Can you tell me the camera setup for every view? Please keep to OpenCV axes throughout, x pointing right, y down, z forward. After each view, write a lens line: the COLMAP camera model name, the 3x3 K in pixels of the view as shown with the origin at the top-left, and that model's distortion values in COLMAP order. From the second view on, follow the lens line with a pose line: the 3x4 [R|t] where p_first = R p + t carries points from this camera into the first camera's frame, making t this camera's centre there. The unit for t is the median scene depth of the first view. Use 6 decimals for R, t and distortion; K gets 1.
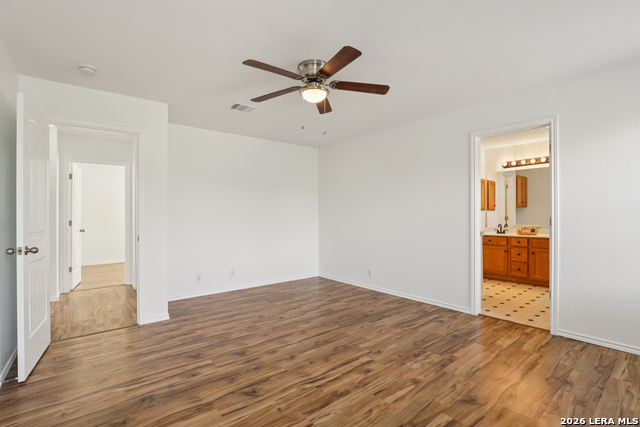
lens RADIAL K [[295.7, 0, 324.3], [0, 295.7, 214.7], [0, 0, 1]] dist [-0.028704, 0.001557]
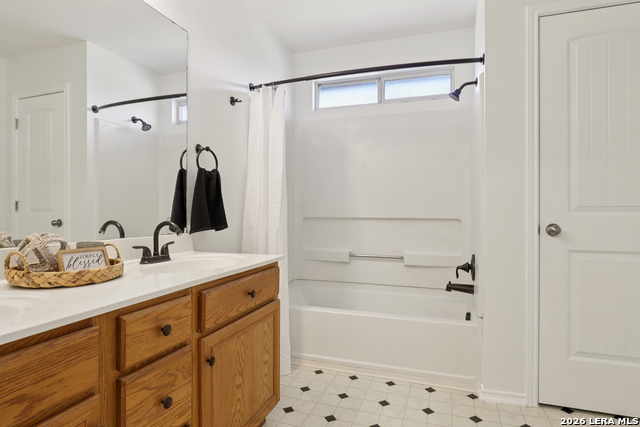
lens RADIAL K [[357.0, 0, 320.2], [0, 357.0, 209.8], [0, 0, 1]] dist [-0.001838, 0.000079]
pose [[-0.518779, 0.002217, 0.854906, 0.424277], [-0.003582, 0.999982, -0.004767, 0.024803], [-0.854901, -0.005535, -0.518762, 0.982229]]
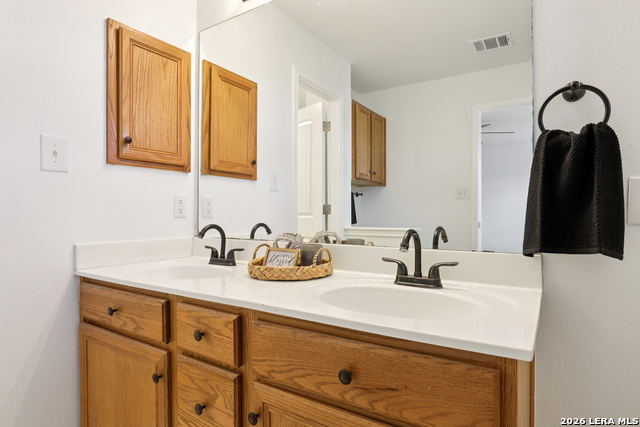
lens RADIAL K [[357.6, 0, 324.5], [0, 357.6, 215.0], [0, 0, 1]] dist [-0.017389, 0.000735]
pose [[0.948866, 0.000253, 0.315679, 0.638375], [-0.001377, 0.999993, 0.003337, 0.024249], [-0.315677, -0.003601, 0.948860, 0.749042]]
